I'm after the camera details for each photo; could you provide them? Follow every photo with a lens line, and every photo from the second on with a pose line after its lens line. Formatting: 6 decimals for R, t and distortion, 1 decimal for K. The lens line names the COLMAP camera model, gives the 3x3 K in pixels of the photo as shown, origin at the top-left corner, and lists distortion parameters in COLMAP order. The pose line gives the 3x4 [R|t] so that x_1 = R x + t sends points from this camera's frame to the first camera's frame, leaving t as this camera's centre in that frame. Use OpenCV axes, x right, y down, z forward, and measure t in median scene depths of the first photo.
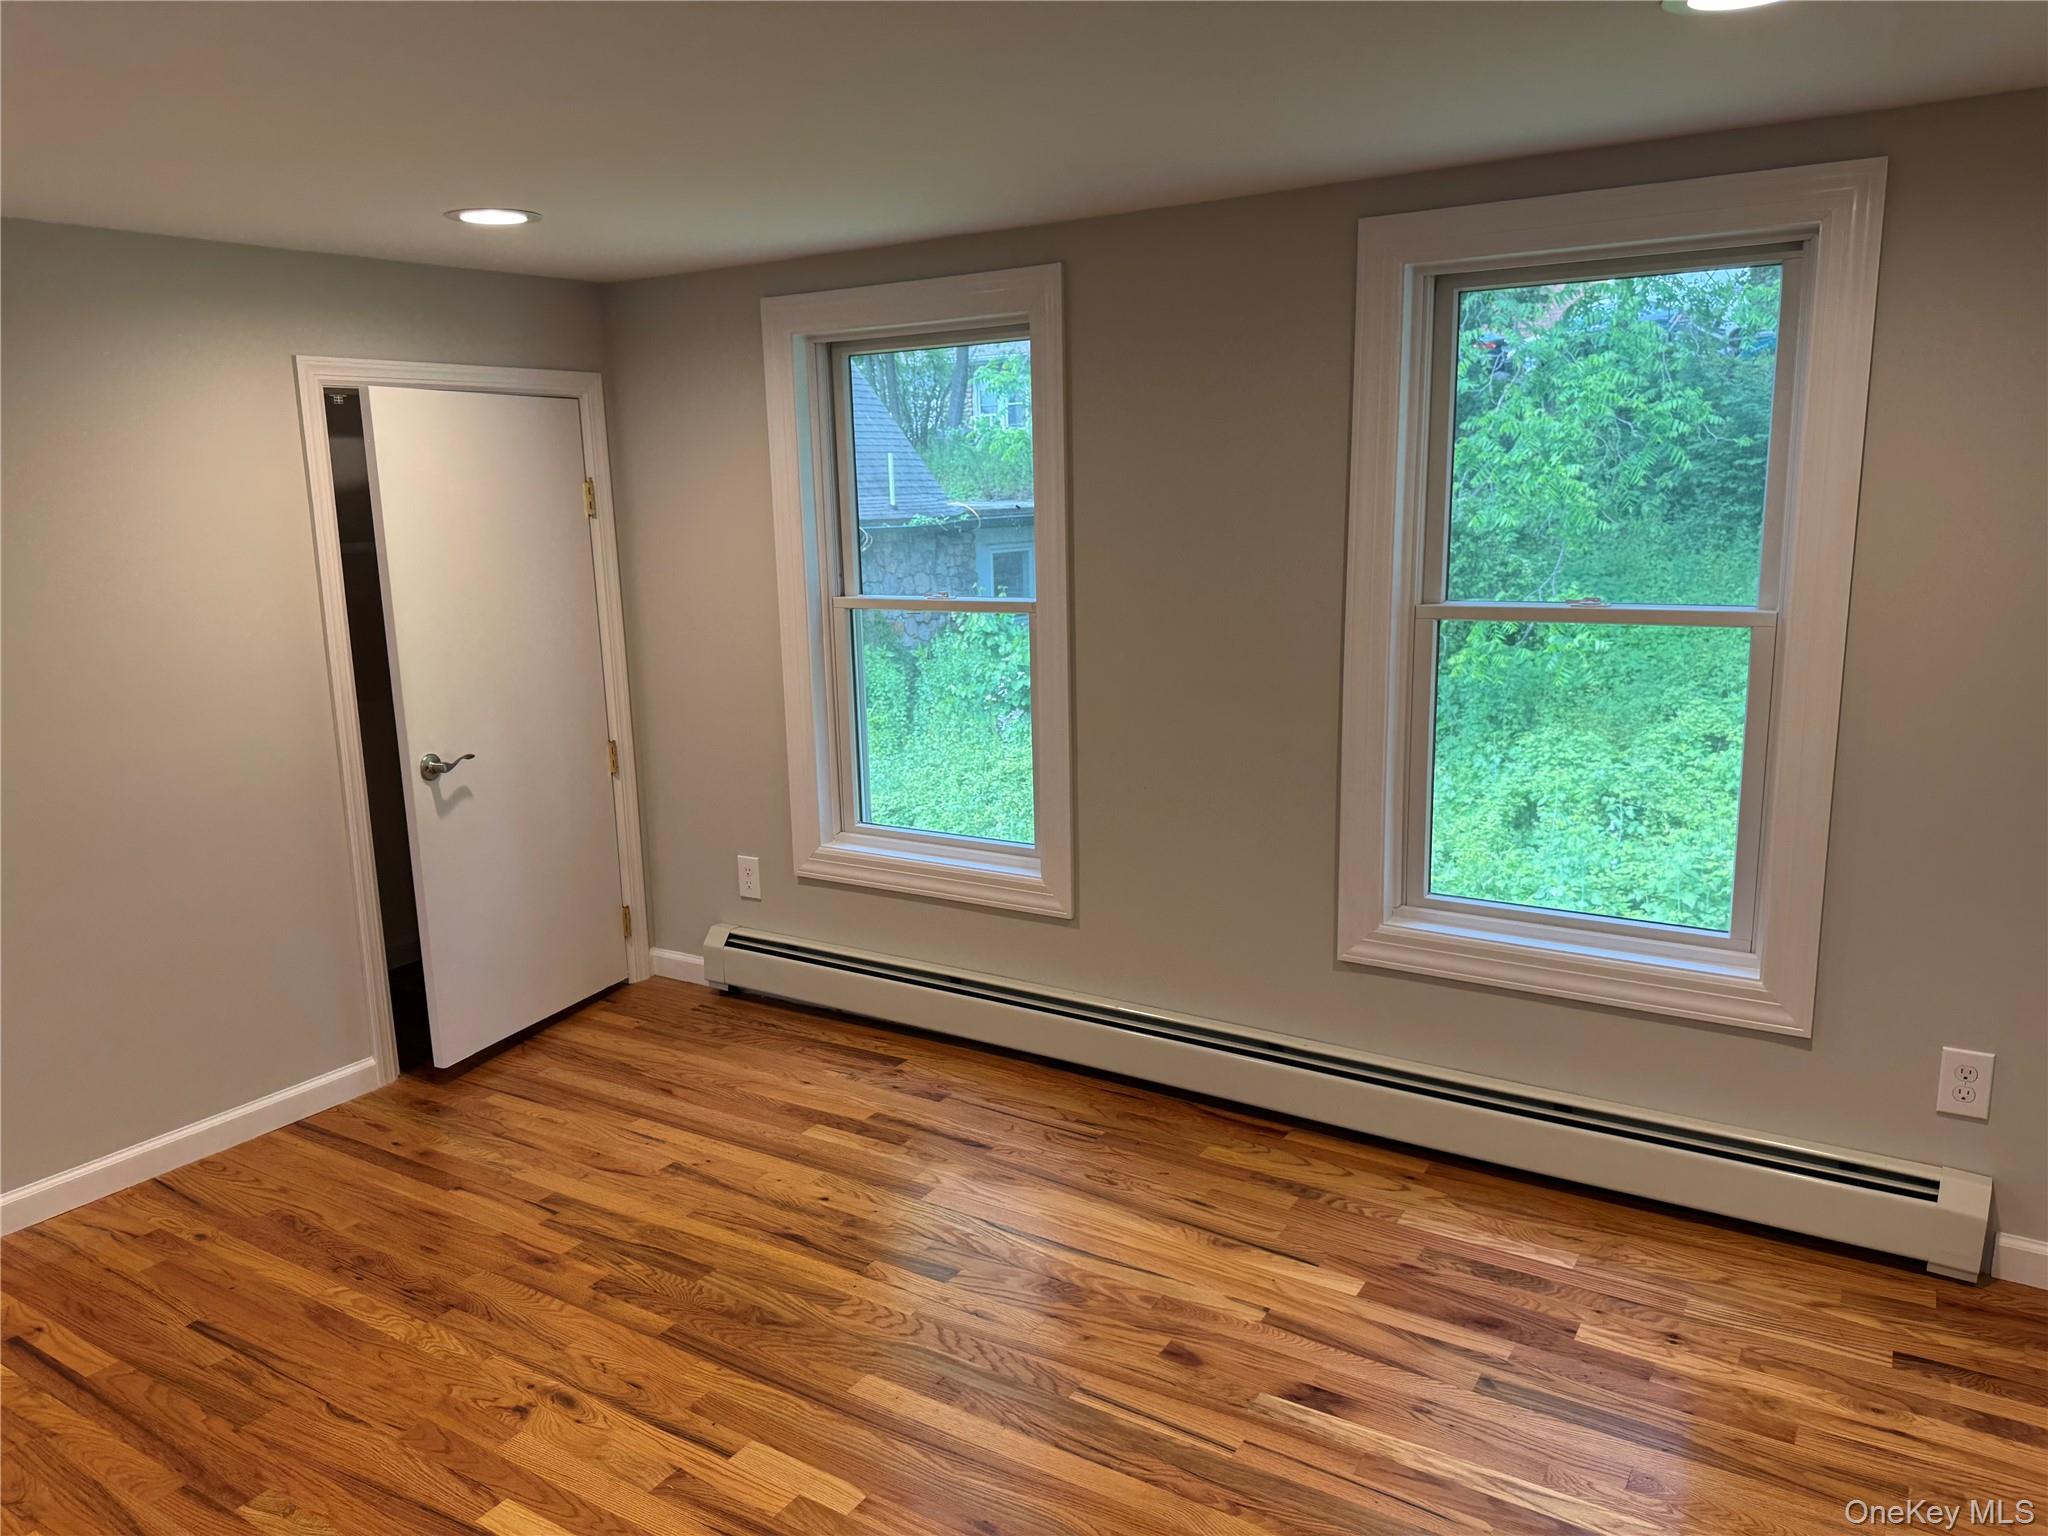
lens RADIAL K [[1455.0, 0, 1020.3], [0, 1455.0, 768.9], [0, 0, 1]] dist [0.068515, -0.078620]
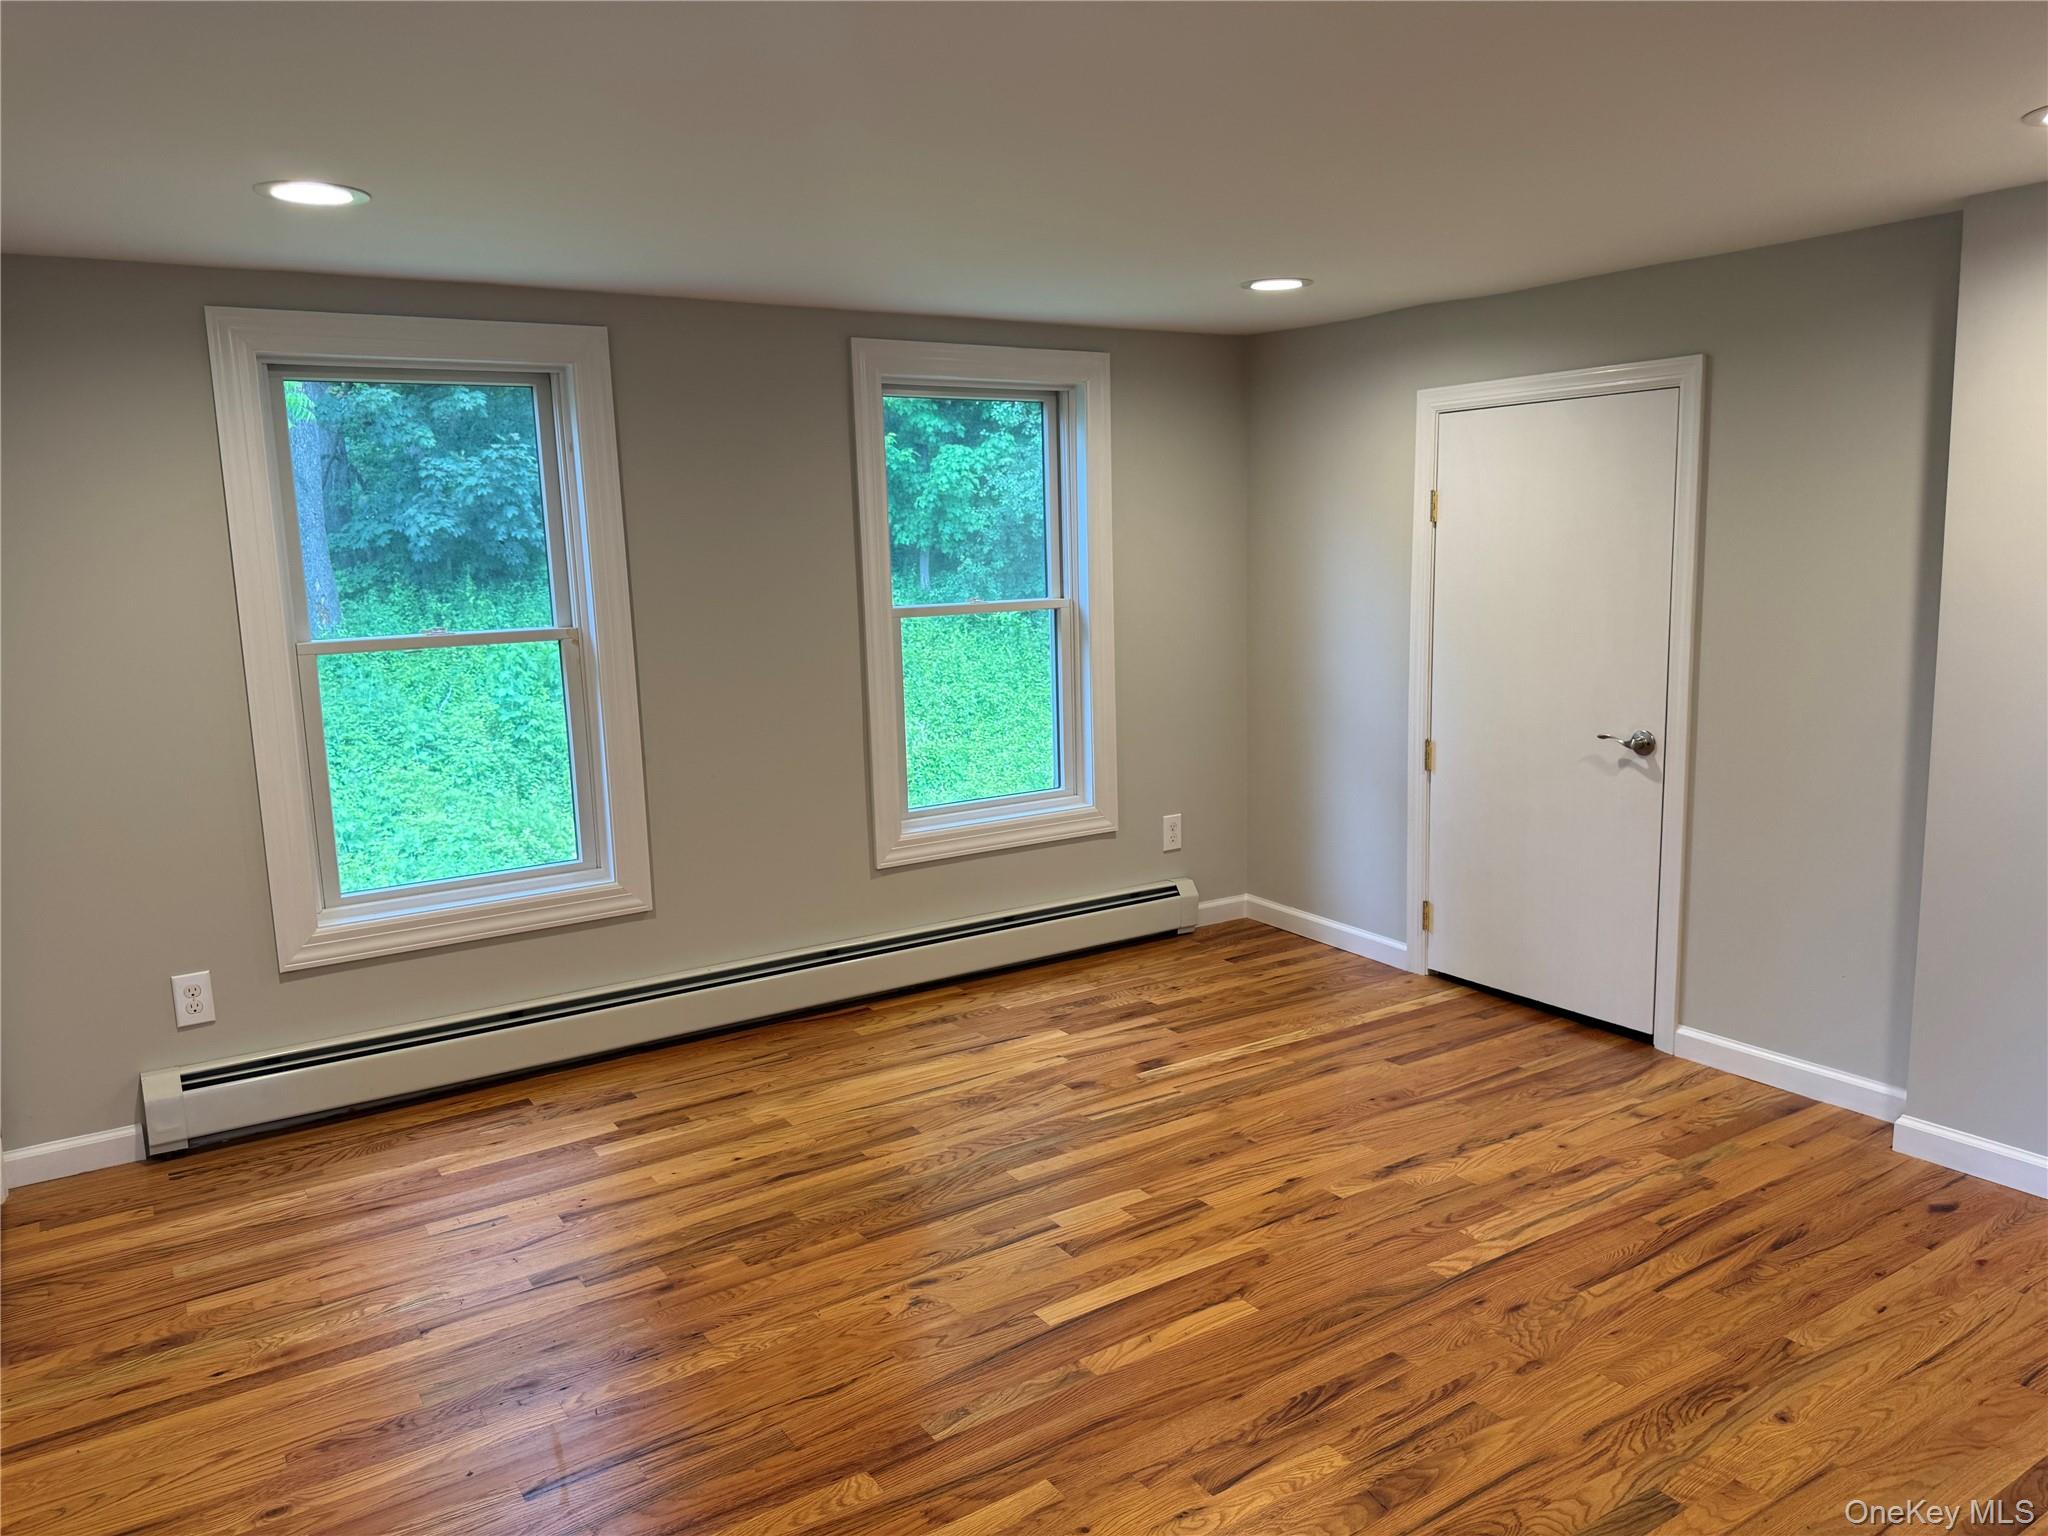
lens RADIAL K [[1395.7, 0, 1018.4], [0, 1395.7, 759.8], [0, 0, 1]] dist [0.213187, -0.356392]
pose [[0.420792, -0.121137, 0.899033, -1.033344], [0.197787, 0.979453, 0.039399, 0.004502], [-0.885333, 0.161239, 0.436105, 0.331658]]
